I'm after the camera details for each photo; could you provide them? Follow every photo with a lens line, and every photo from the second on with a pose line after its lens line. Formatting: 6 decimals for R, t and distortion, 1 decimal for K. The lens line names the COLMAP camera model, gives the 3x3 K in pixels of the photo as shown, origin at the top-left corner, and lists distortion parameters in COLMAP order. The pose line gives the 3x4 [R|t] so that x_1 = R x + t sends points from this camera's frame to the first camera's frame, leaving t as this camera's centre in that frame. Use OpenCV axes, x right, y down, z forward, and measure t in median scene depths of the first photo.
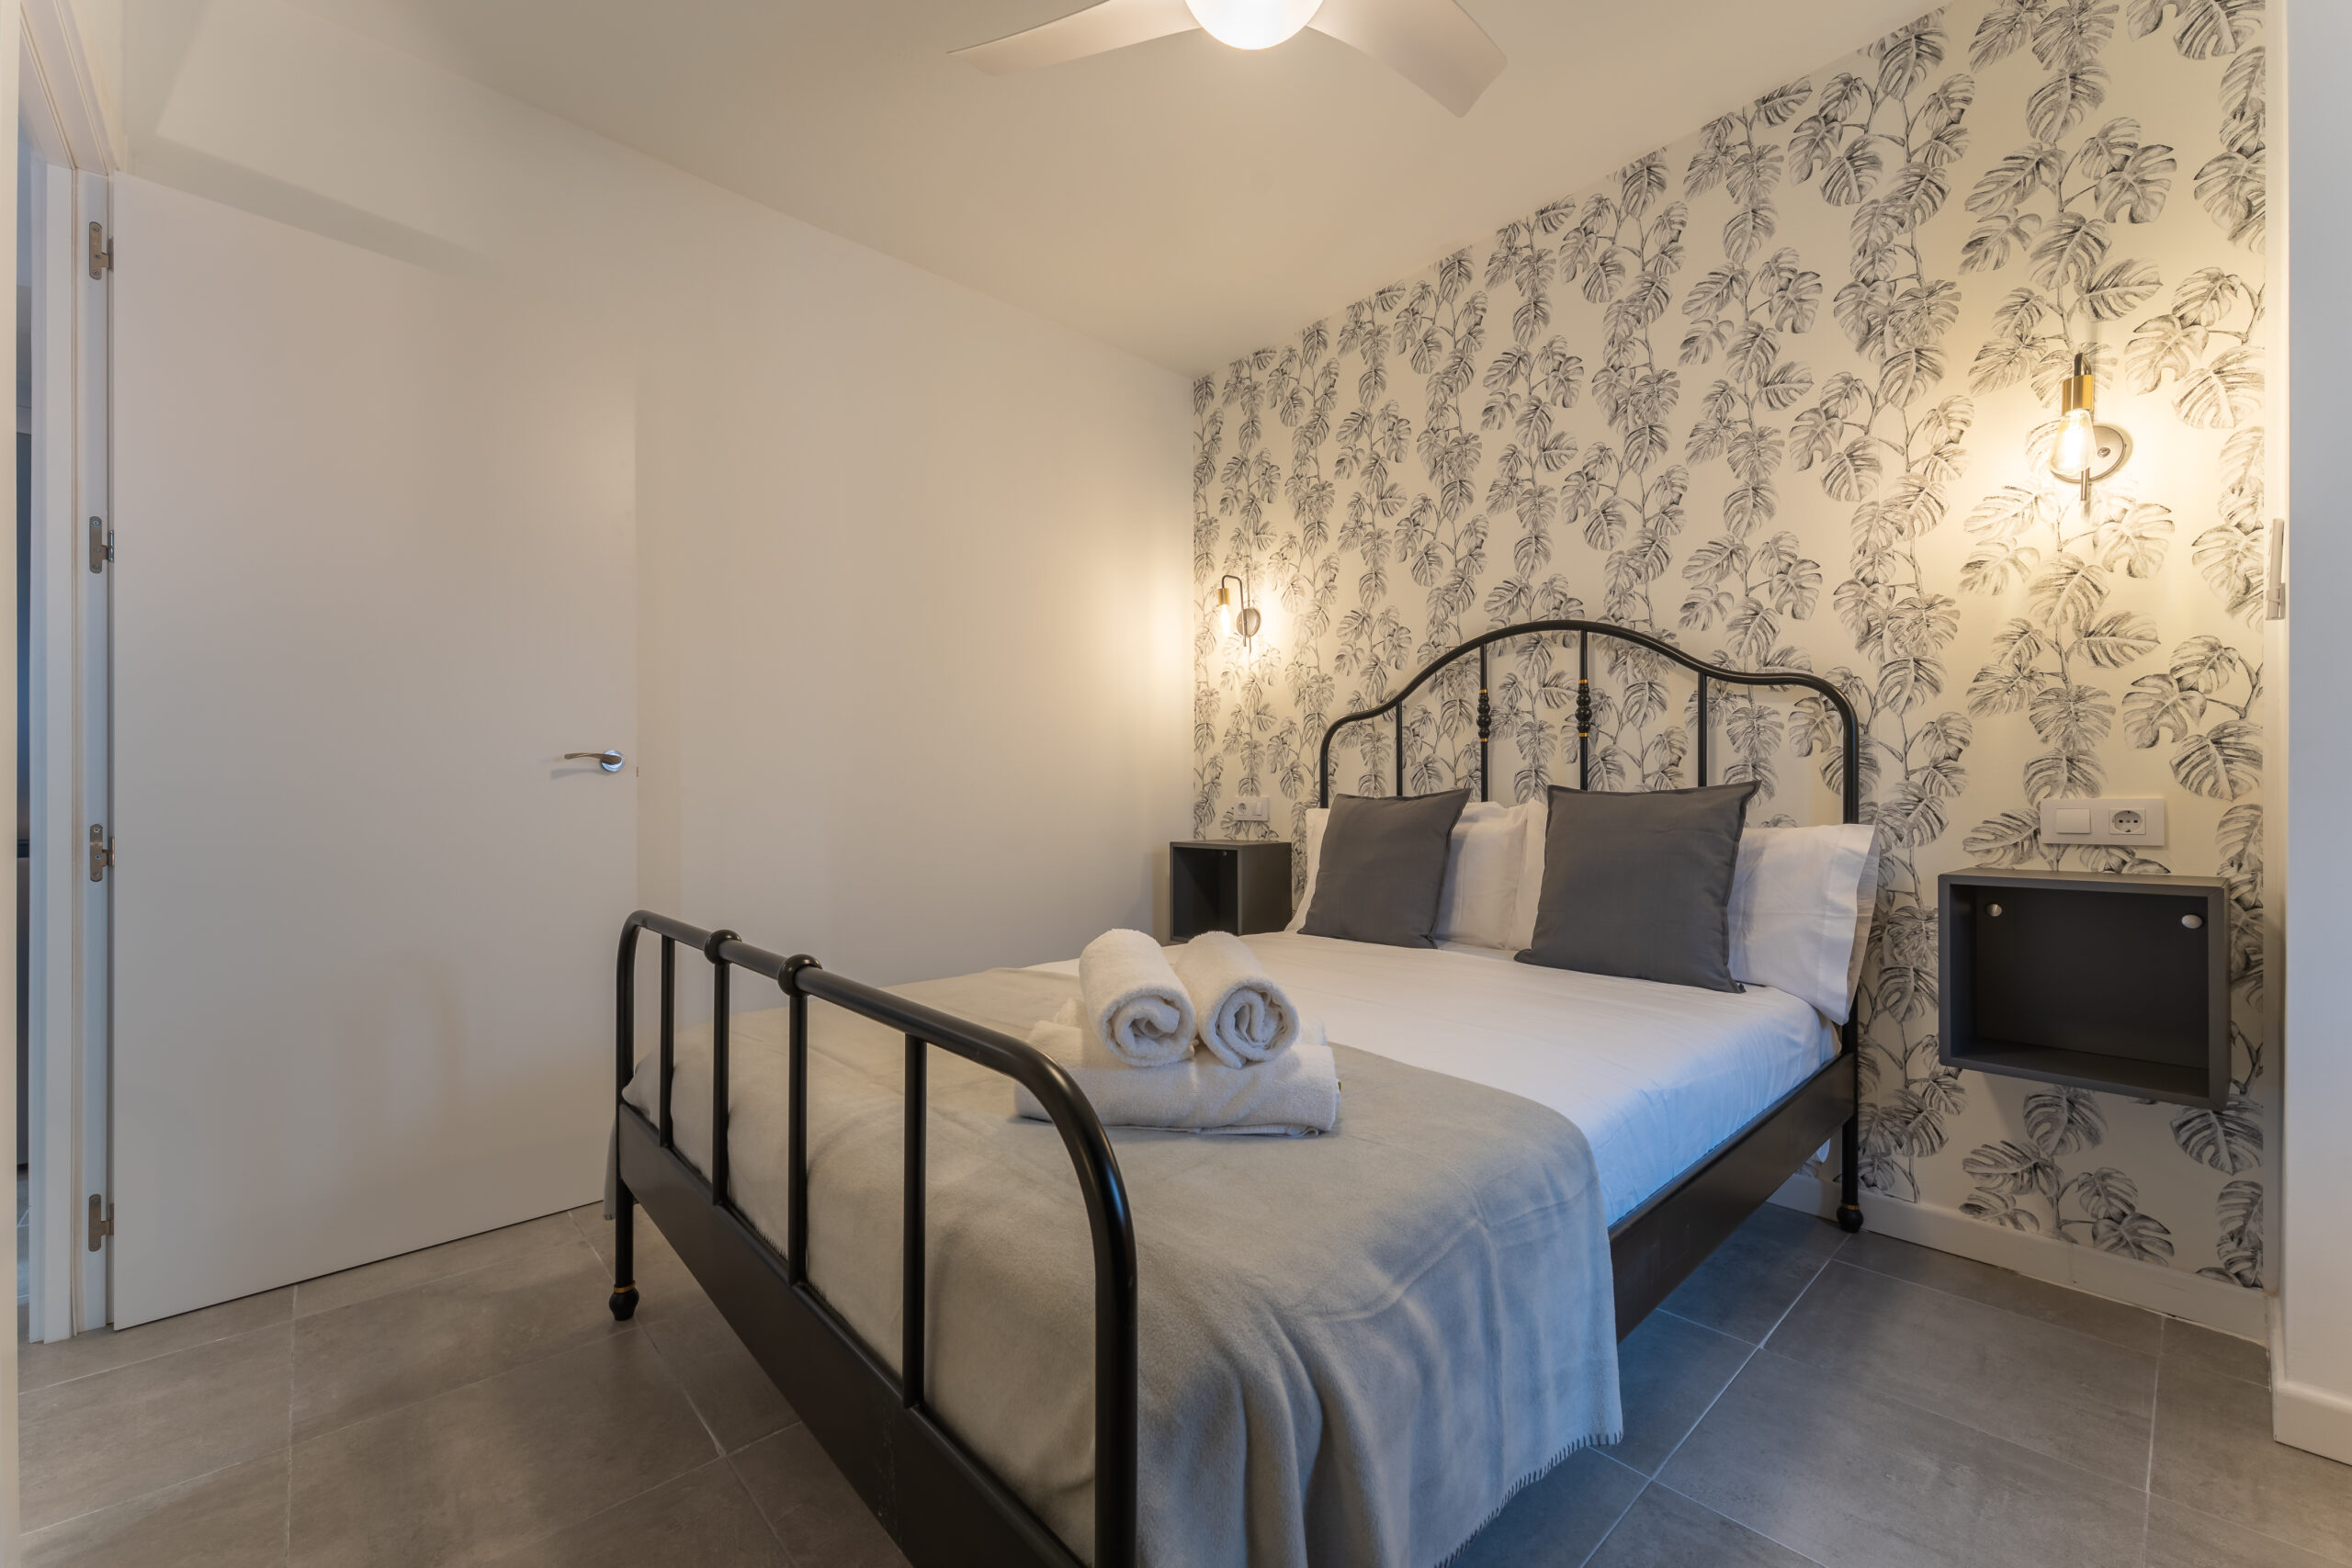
lens RADIAL K [[952.0, 0, 1180.6], [0, 952.0, 797.0], [0, 0, 1]] dist [-0.000252, -0.000028]
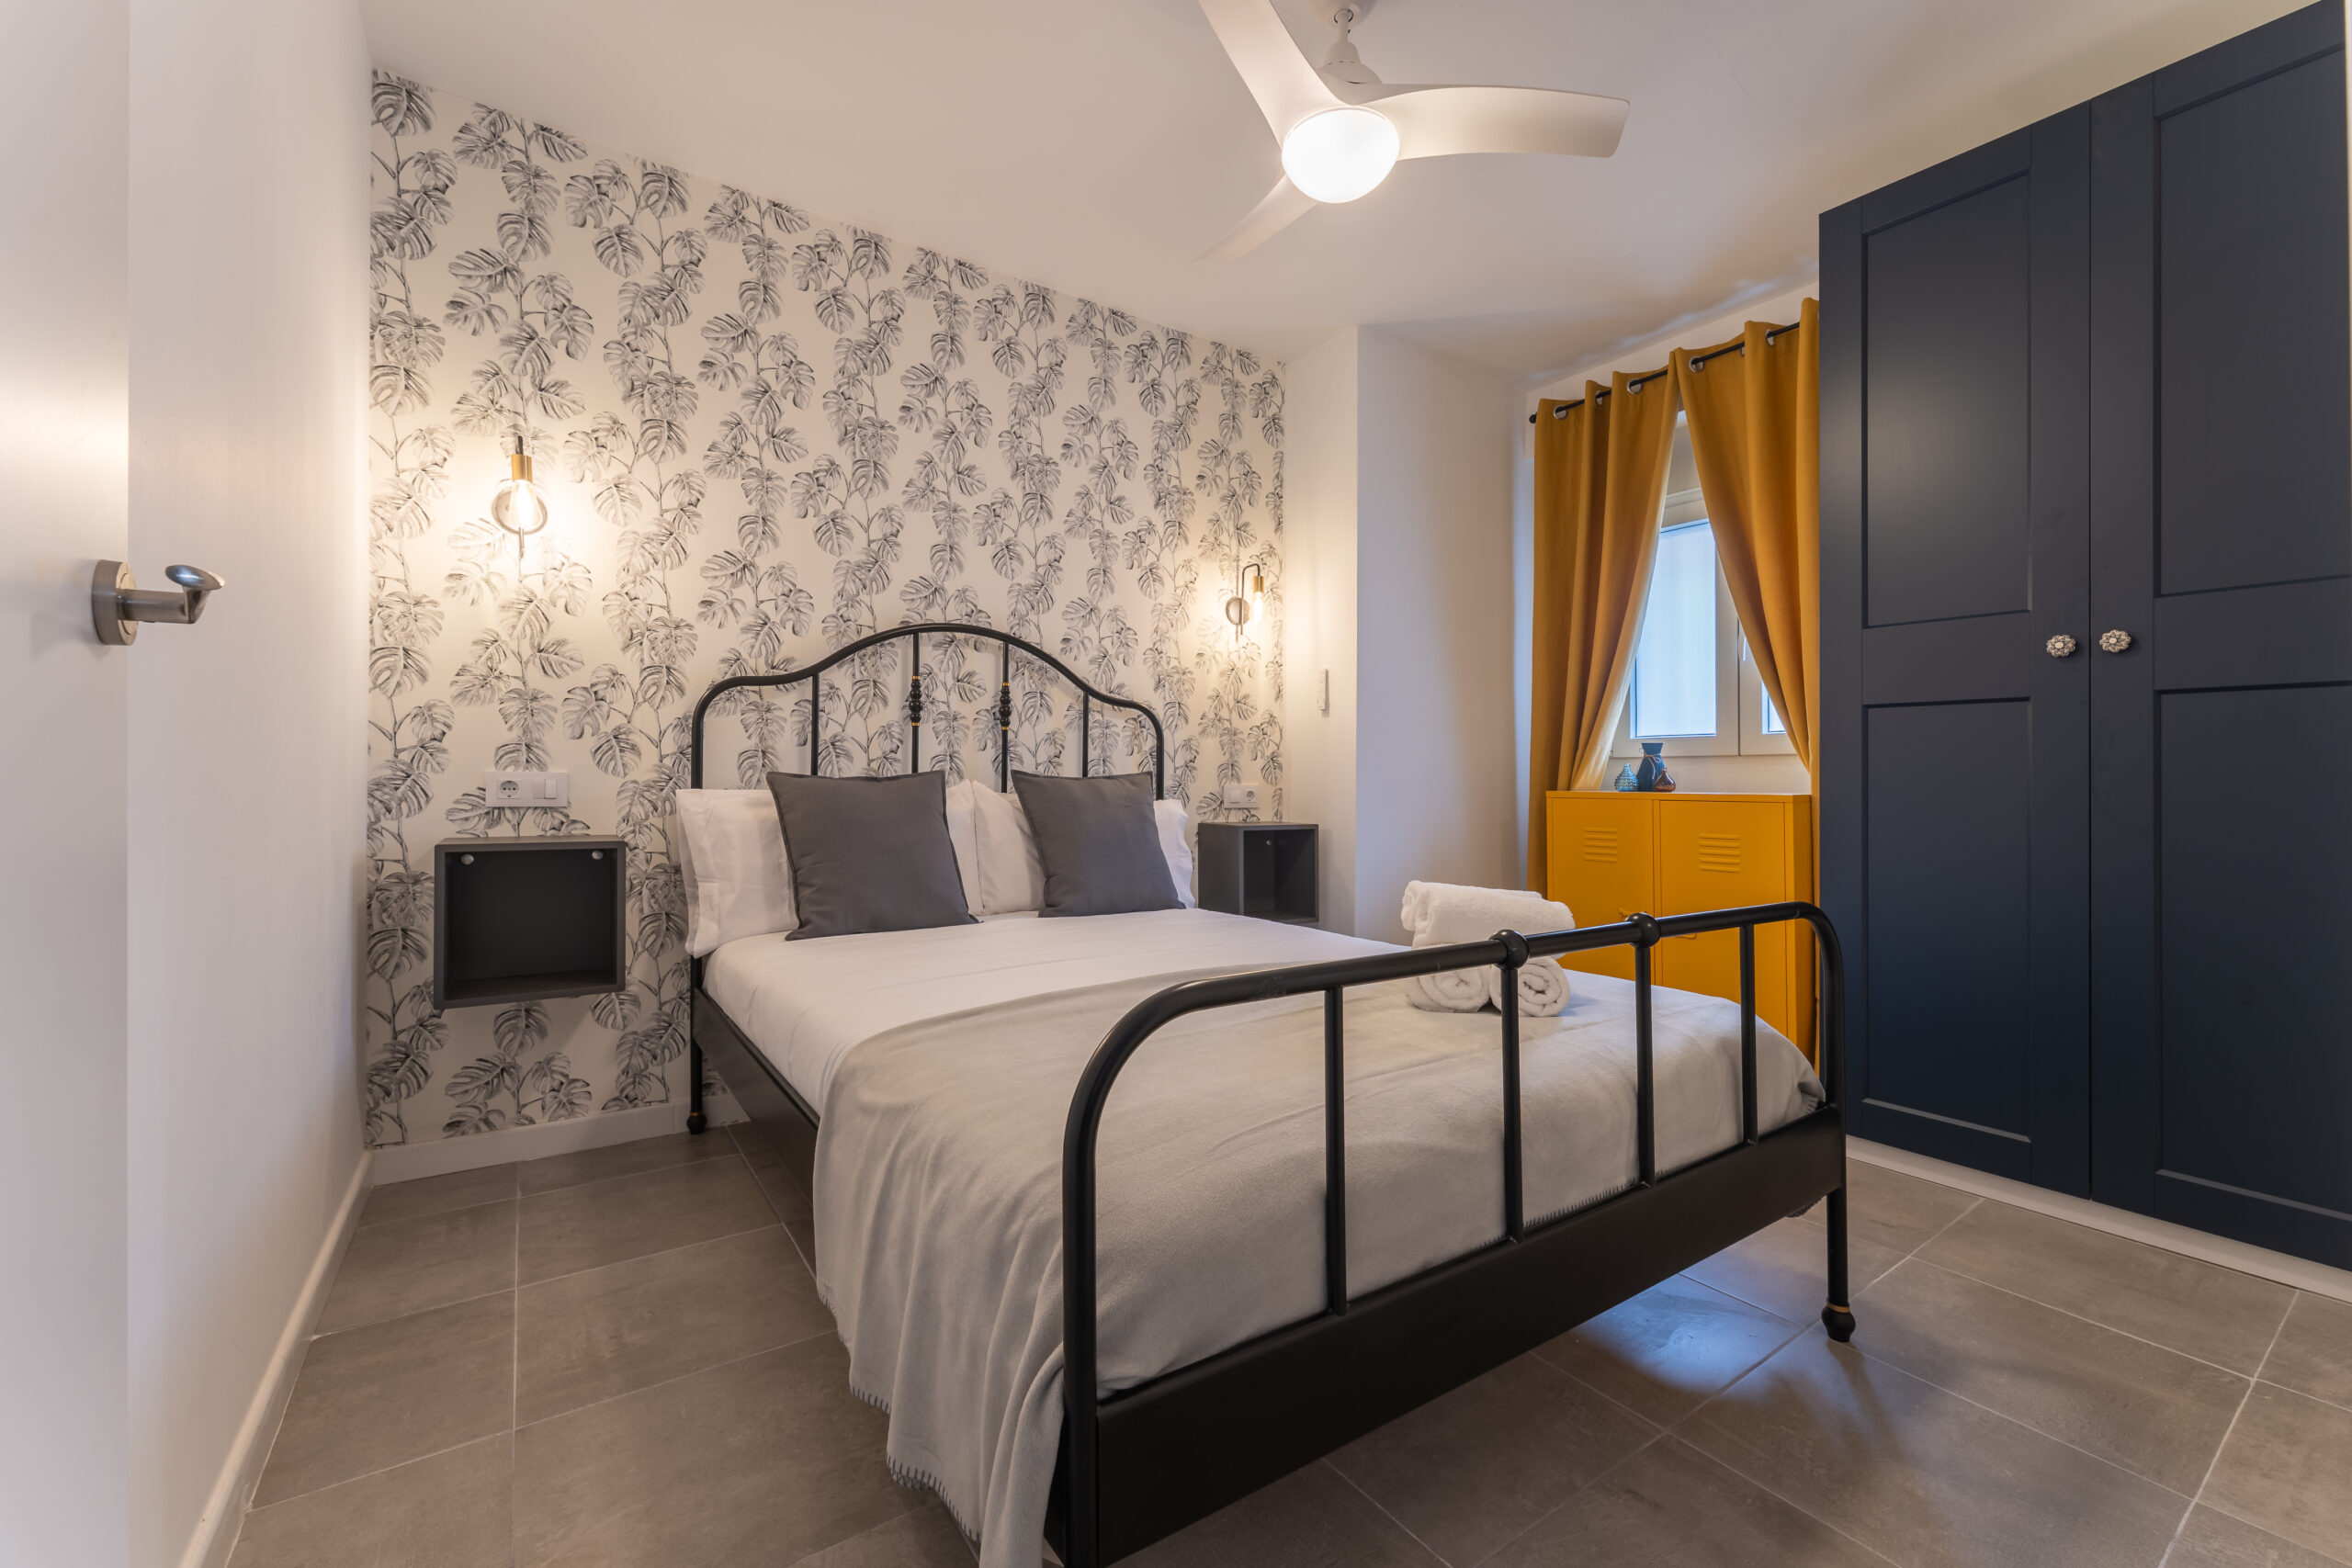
lens RADIAL K [[952.0, 0, 1180.6], [0, 952.0, 797.0], [0, 0, 1]] dist [-0.000252, -0.000028]
pose [[0.128711, 0.009620, 0.991636, -0.696252], [-0.000647, 0.999954, -0.009617, 0.031347], [-0.991682, 0.000596, 0.128711, 0.587163]]
